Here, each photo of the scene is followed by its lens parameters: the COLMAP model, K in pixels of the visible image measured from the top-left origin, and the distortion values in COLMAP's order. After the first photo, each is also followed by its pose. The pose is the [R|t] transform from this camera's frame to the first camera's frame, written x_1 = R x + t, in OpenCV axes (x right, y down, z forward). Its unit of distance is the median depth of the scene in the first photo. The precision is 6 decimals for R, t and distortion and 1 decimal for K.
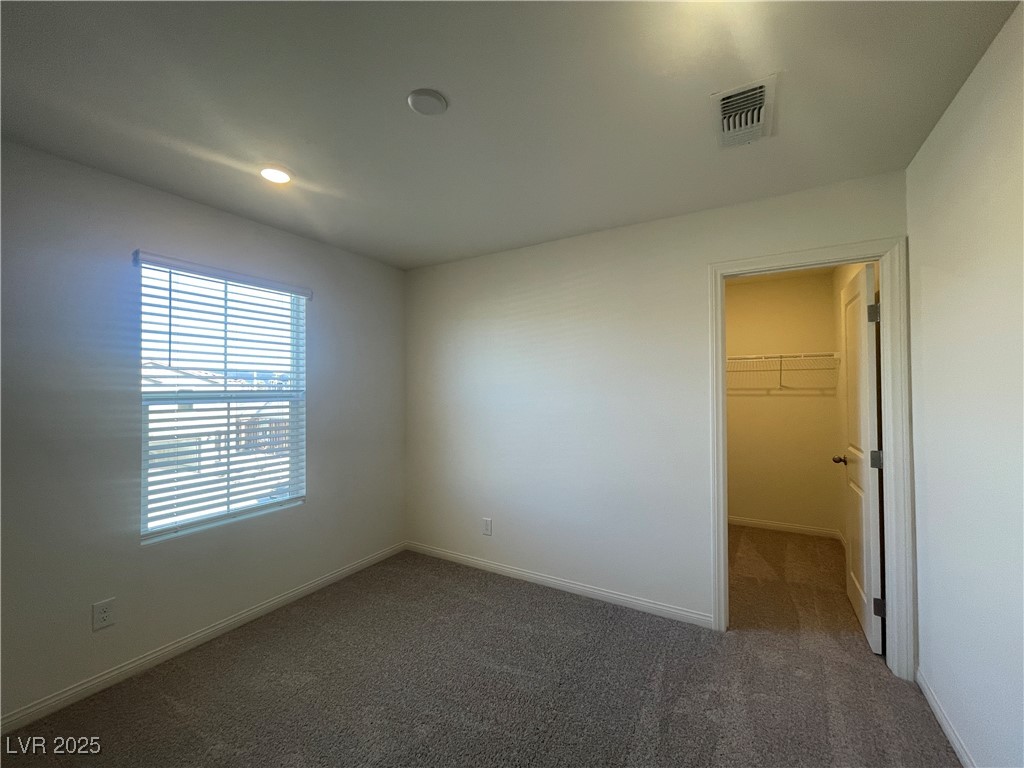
lens RADIAL K [[412.1, 0, 509.8], [0, 412.1, 383.0], [0, 0, 1]] dist [-0.000338, 0.000834]
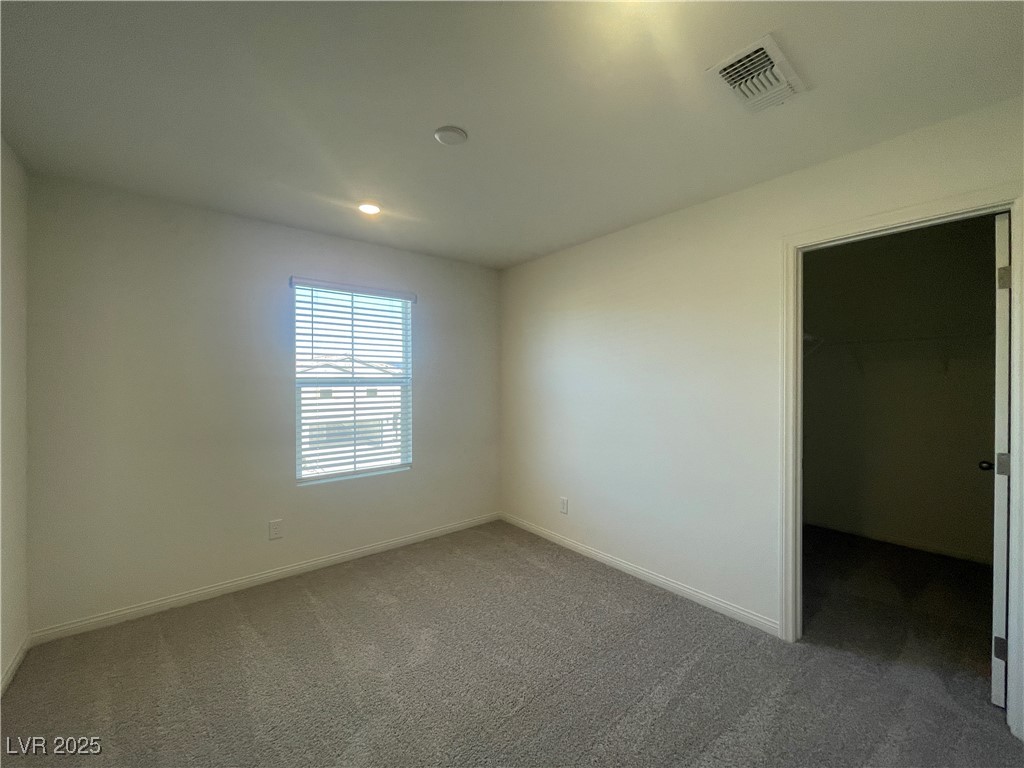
lens RADIAL K [[412.1, 0, 516.3], [0, 412.1, 382.9], [0, 0, 1]] dist [-0.000338, 0.000834]
pose [[0.938745, 0.004433, -0.344583, 0.248072], [0.002258, 0.999817, 0.019013, 0.012785], [0.344604, -0.018626, 0.938563, -0.049542]]
